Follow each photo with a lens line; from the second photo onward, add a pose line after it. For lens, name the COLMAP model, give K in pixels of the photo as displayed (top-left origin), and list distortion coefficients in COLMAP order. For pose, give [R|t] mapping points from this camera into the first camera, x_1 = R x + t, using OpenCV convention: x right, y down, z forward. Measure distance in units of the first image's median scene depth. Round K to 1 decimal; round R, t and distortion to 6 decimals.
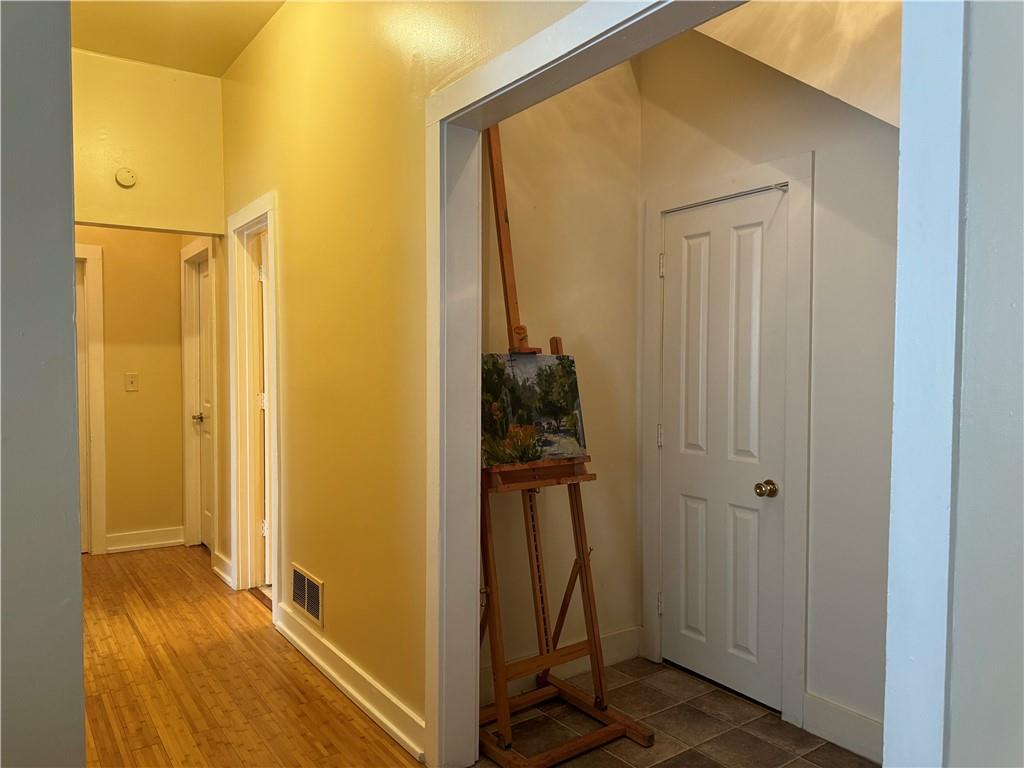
lens RADIAL K [[718.0, 0, 517.6], [0, 718.0, 380.5], [0, 0, 1]] dist [0.057612, -0.072595]
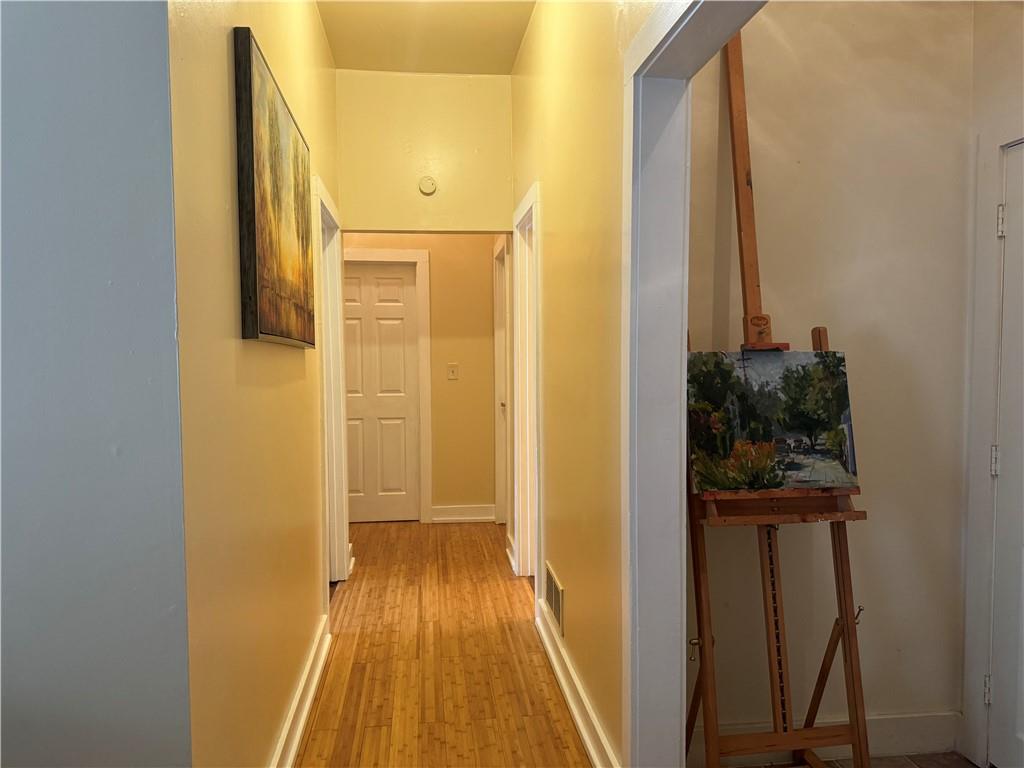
lens RADIAL K [[718.0, 0, 507.5], [0, 718.0, 384.2], [0, 0, 1]] dist [0.057612, -0.072595]
pose [[0.877779, 0.016539, -0.478781, 0.136554], [-0.002662, 0.999557, 0.029650, -0.022555], [0.479059, -0.024752, 0.877434, 0.159701]]
